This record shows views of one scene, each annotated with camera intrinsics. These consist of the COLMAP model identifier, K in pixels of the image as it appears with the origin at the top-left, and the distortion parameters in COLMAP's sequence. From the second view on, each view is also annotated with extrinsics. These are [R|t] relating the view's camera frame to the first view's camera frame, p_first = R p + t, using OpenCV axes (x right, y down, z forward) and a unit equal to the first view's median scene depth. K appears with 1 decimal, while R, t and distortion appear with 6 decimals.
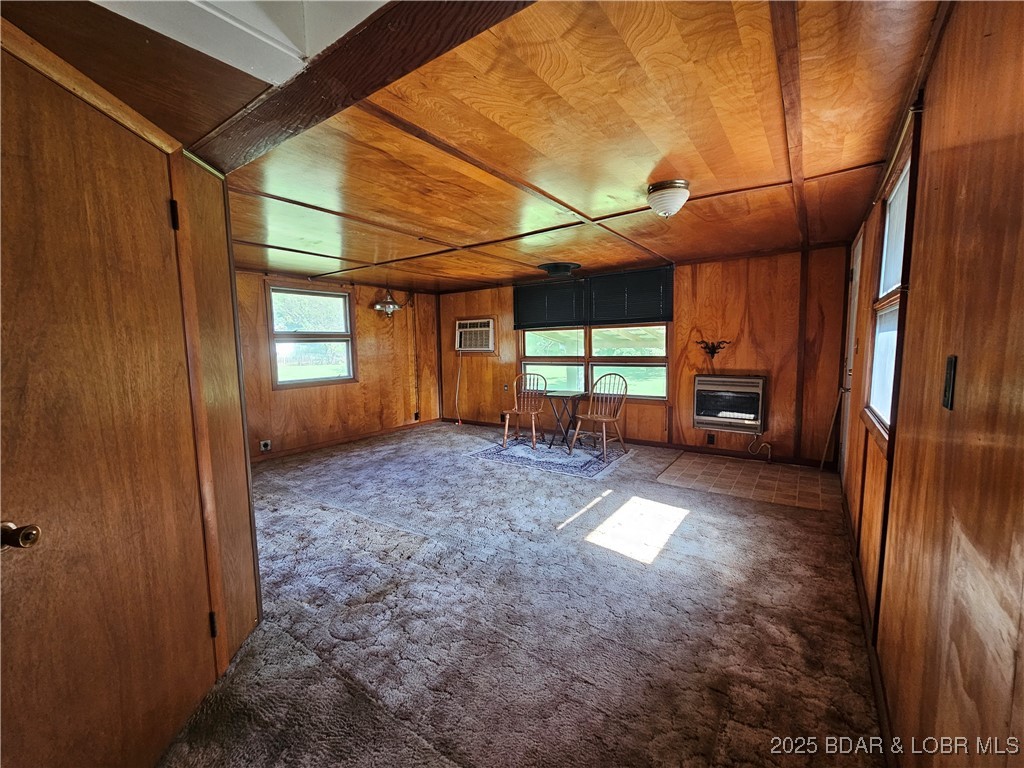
lens RADIAL K [[420.9, 0, 501.7], [0, 420.9, 385.7], [0, 0, 1]] dist [-0.000494, 0.001175]
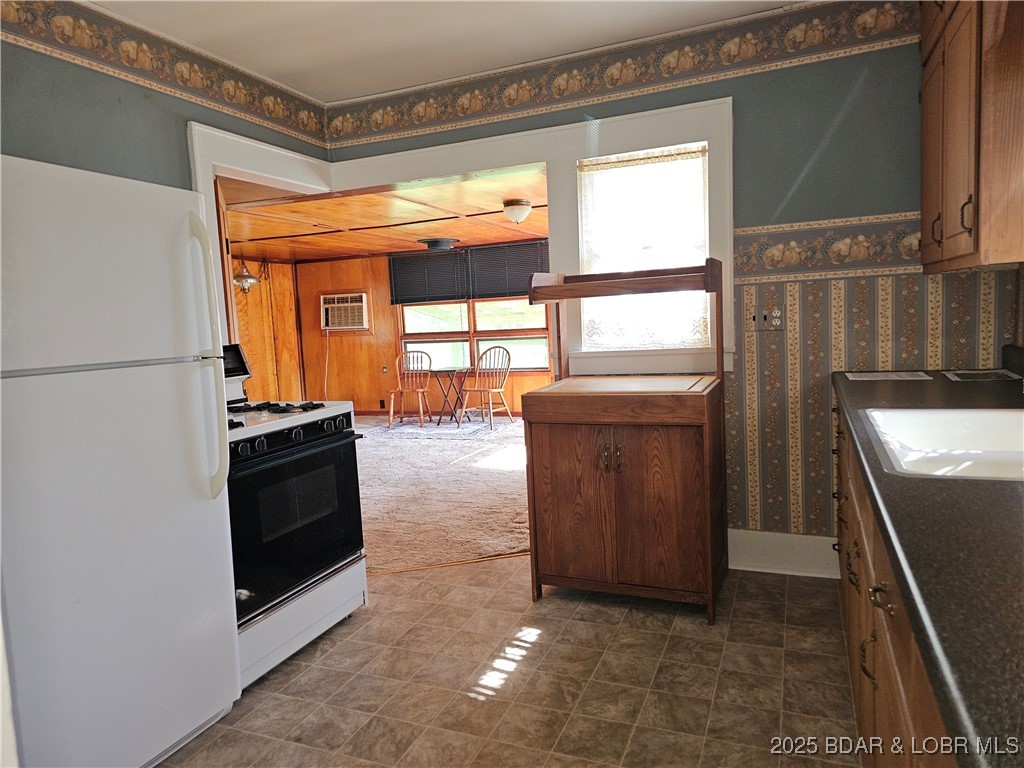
lens RADIAL K [[686.9, 0, 512.9], [0, 686.9, 386.3], [0, 0, 1]] dist [0.012670, 0.000883]
pose [[0.969881, -0.046561, 0.239089, -0.082187], [0.048335, 0.998830, -0.001559, 0.059355], [-0.238737, 0.013068, 0.970996, -0.512905]]
